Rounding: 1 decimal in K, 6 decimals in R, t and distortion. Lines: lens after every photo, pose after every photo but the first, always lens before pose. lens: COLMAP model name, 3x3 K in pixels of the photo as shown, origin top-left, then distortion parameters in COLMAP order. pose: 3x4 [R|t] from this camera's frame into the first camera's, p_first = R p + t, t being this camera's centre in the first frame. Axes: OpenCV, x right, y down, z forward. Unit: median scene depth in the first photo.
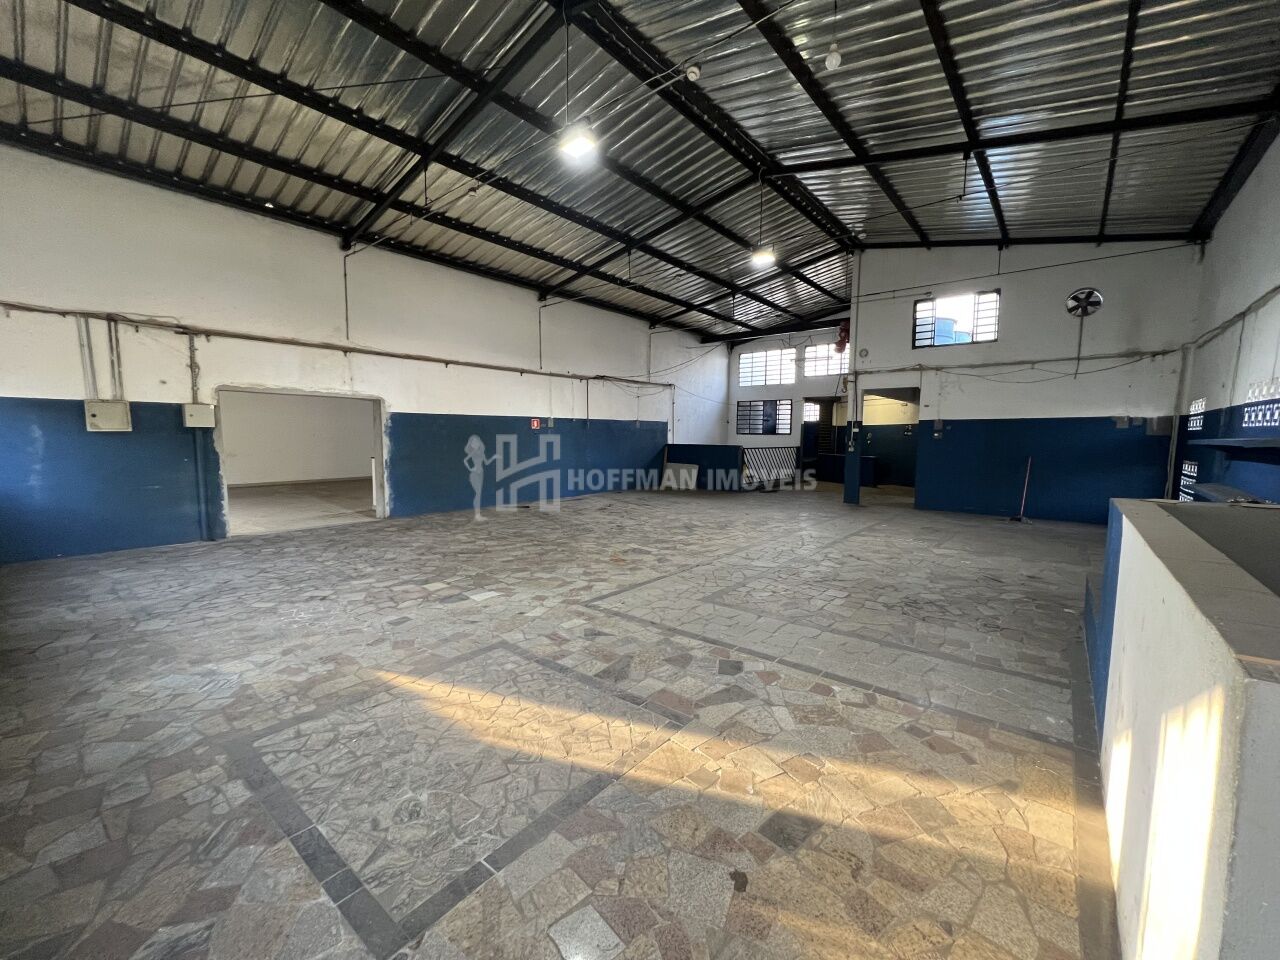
lens RADIAL K [[512.3, 0, 640.6], [0, 512.3, 484.6], [0, 0, 1]] dist [-0.002731, -0.000283]
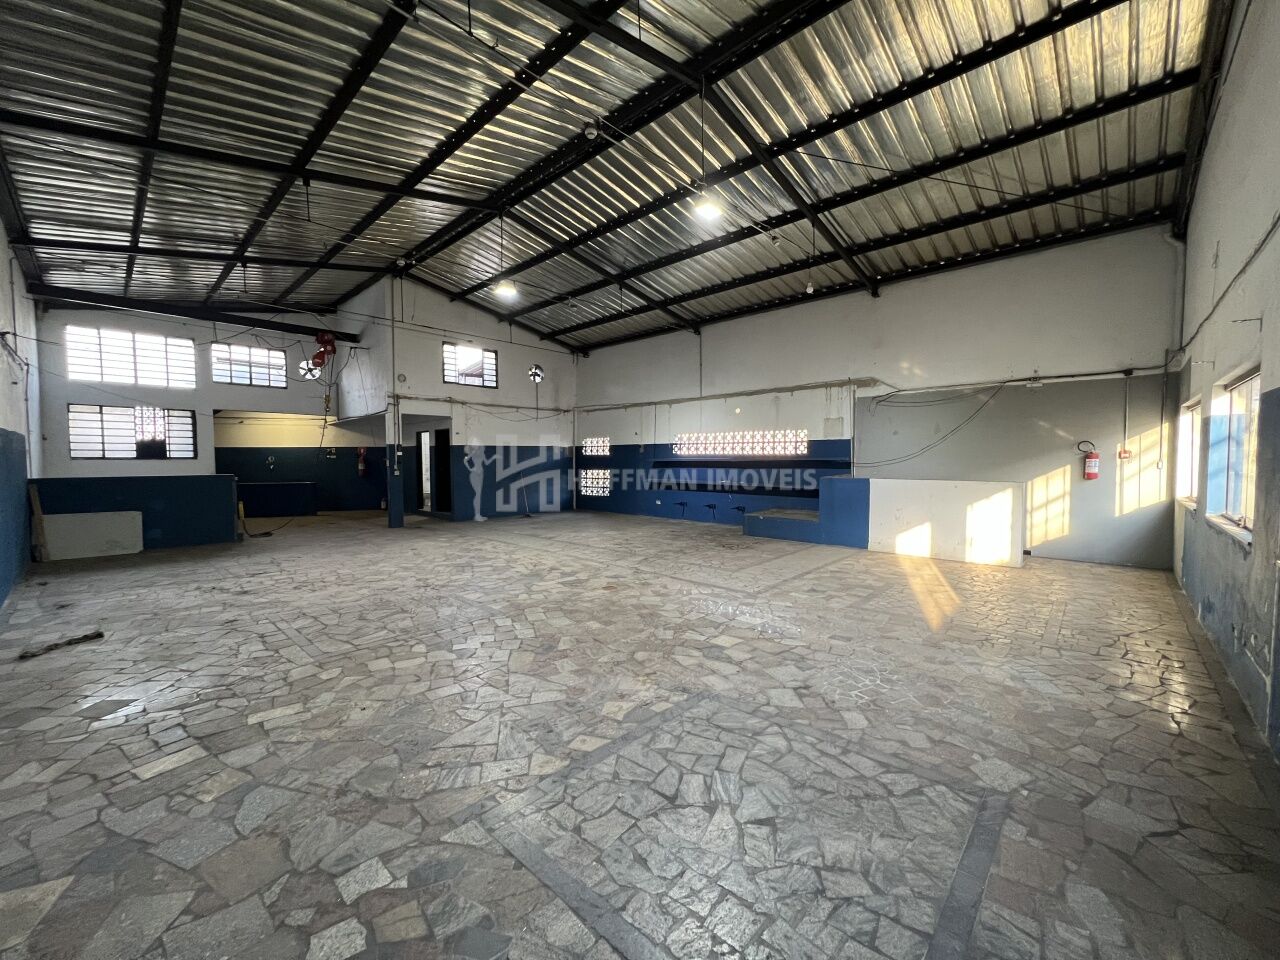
lens RADIAL K [[512.3, 0, 639.8], [0, 512.3, 478.5], [0, 0, 1]] dist [-0.002731, -0.000283]
pose [[0.060826, -0.046130, 0.997082, -1.452444], [0.098990, 0.994286, 0.039962, -0.133389], [-0.993228, 0.096271, 0.065045, 1.248211]]
